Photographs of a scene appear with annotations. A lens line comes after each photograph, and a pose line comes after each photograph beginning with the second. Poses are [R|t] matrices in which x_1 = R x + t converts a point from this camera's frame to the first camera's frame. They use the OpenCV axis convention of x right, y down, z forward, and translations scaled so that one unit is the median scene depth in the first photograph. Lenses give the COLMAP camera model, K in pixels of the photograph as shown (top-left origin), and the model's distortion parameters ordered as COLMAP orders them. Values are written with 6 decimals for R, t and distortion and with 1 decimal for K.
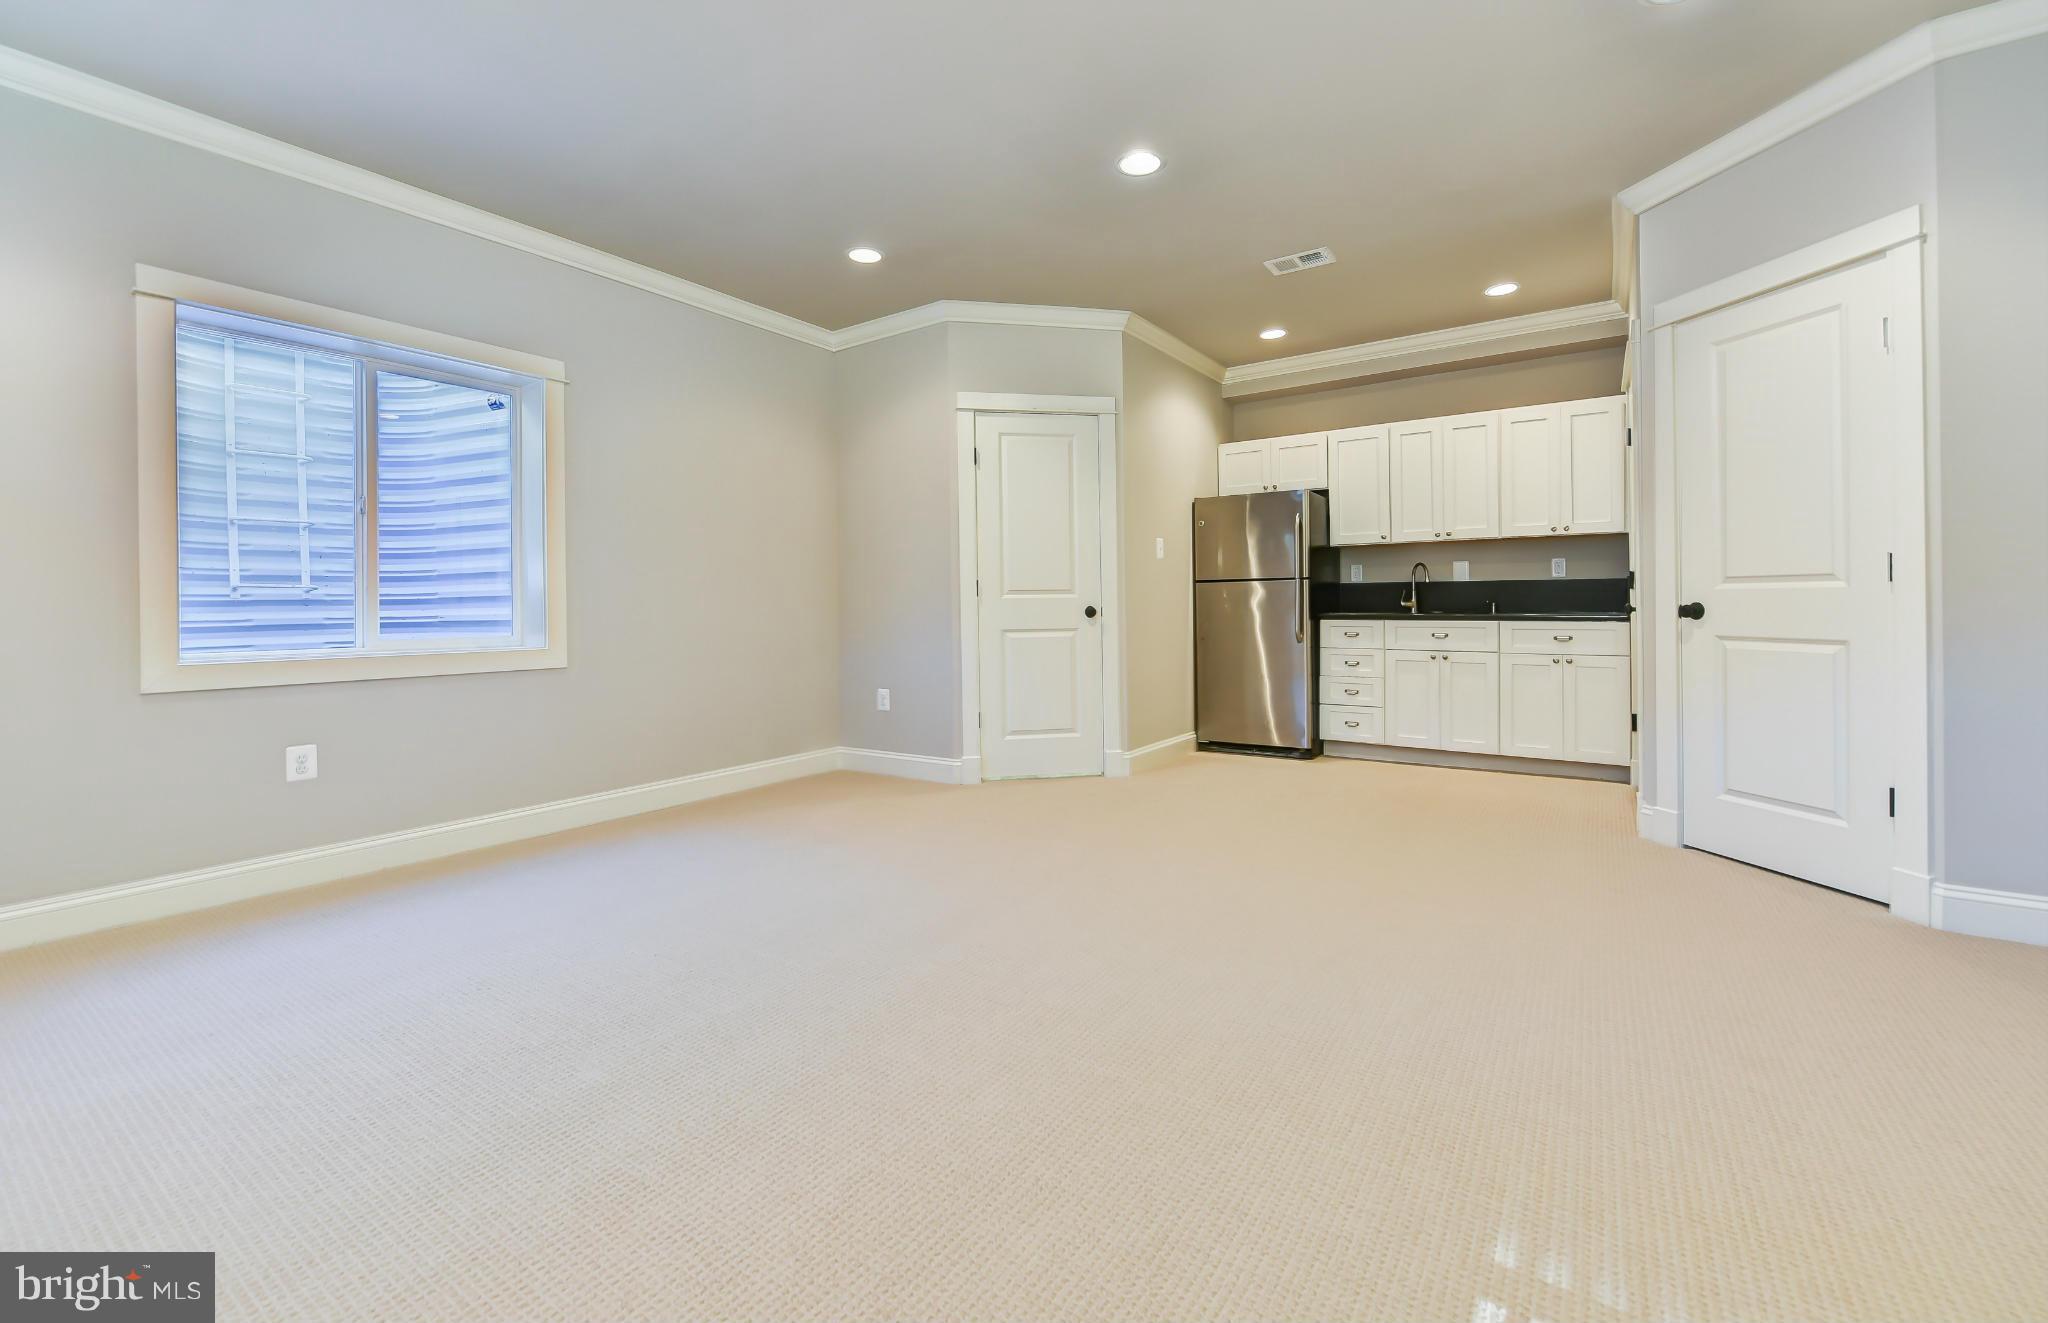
lens RADIAL K [[872.7, 0, 1020.1], [0, 872.7, 612.6], [0, 0, 1]] dist [-0.001704, -0.000288]
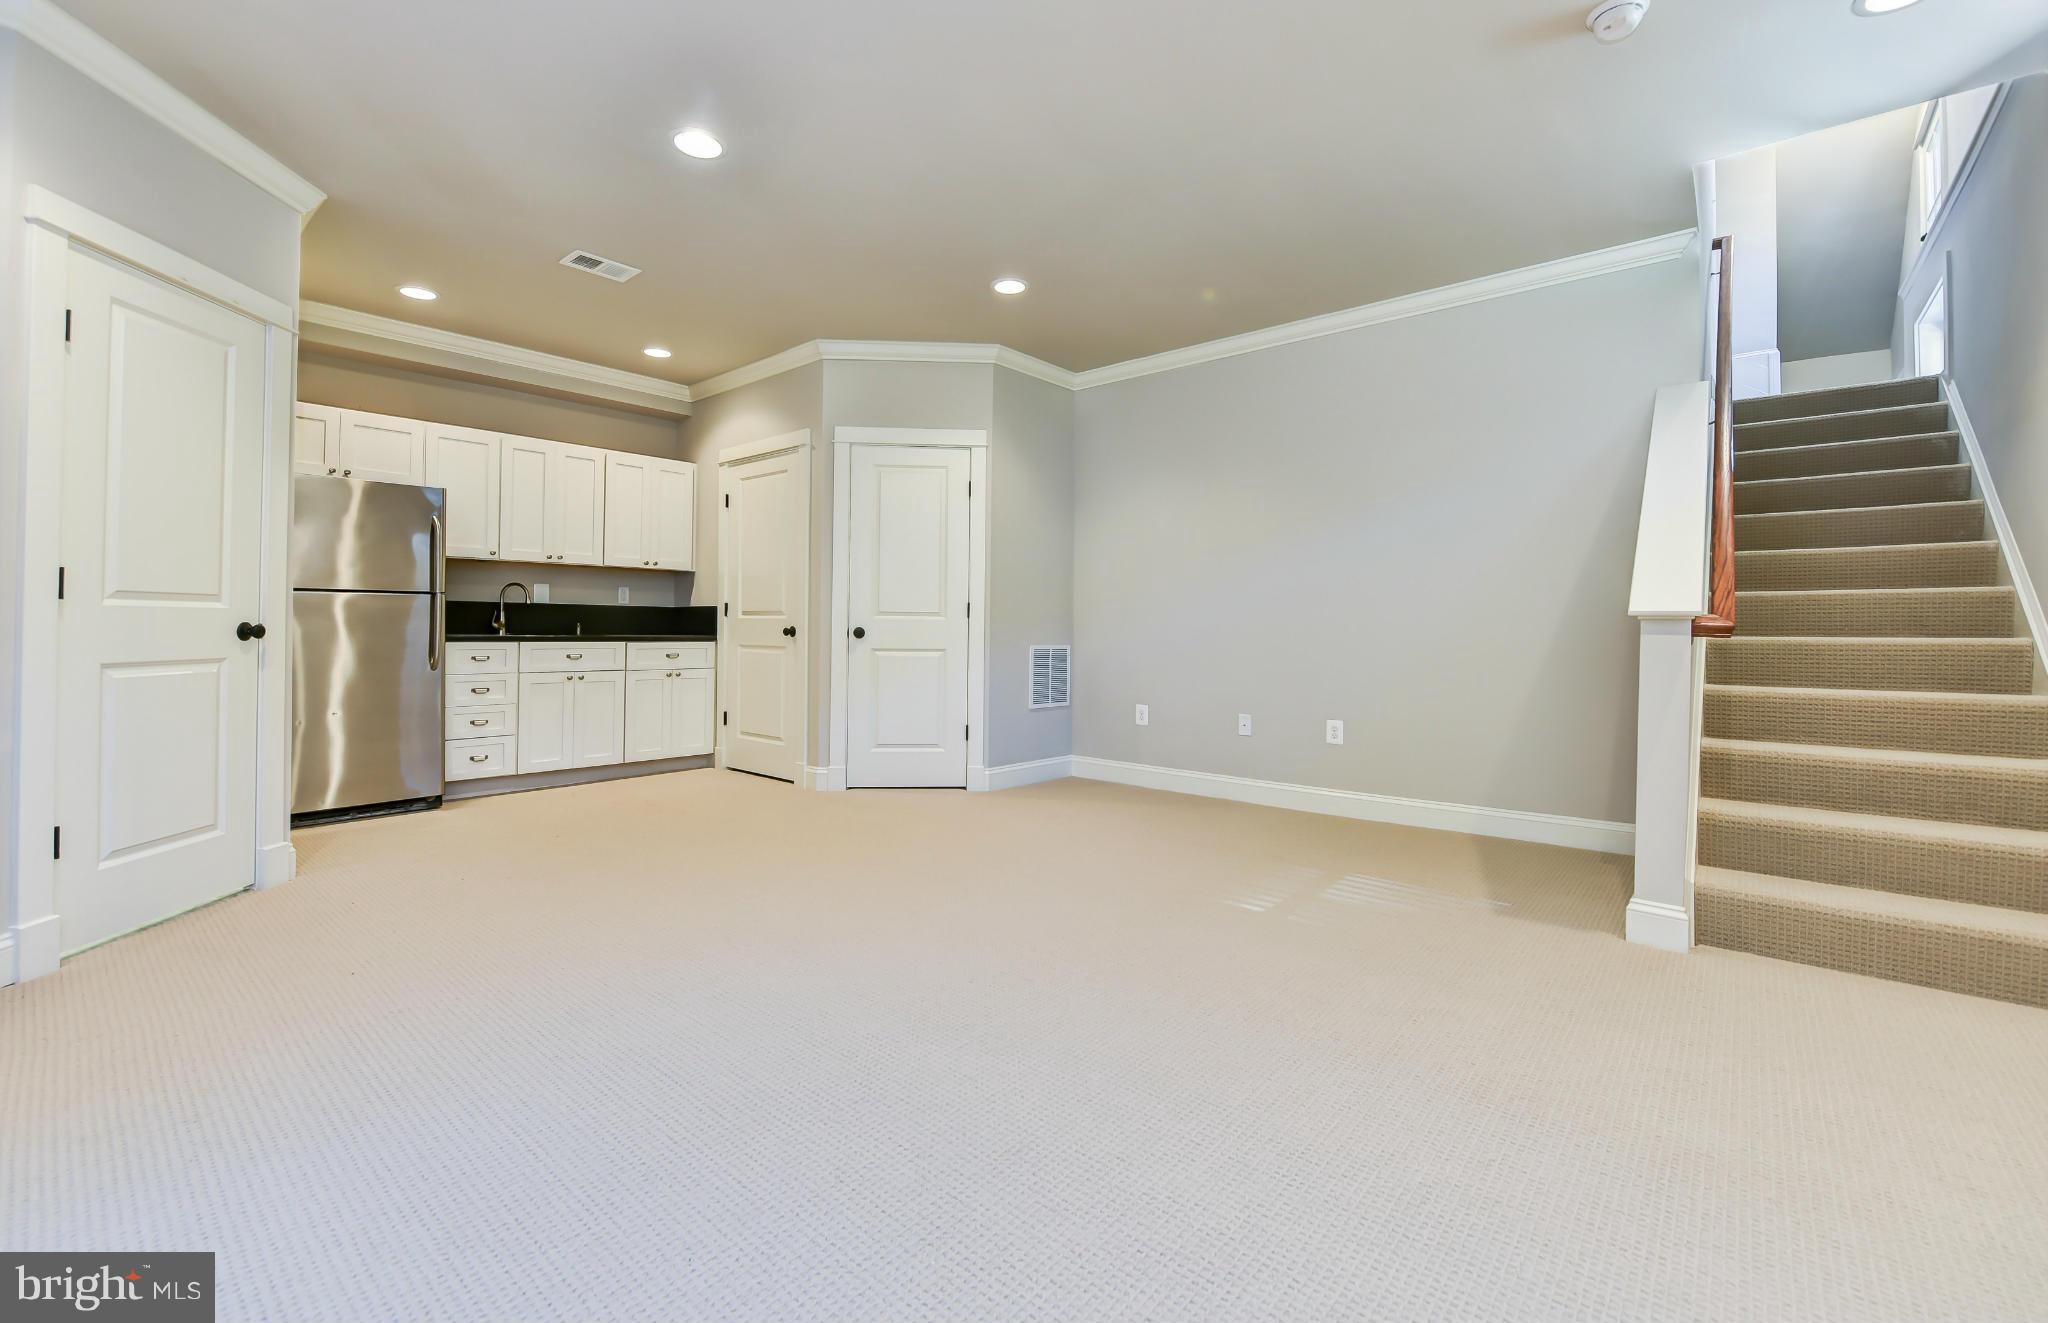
lens RADIAL K [[898.2, 0, 1011.1], [0, 898.2, 614.5], [0, 0, 1]] dist [-0.001529, -0.000164]
pose [[0.075196, 0.024327, 0.996872, -0.521854], [0.000153, 0.999702, -0.024408, 0.002823], [-0.997169, 0.001988, 0.075170, 0.401206]]
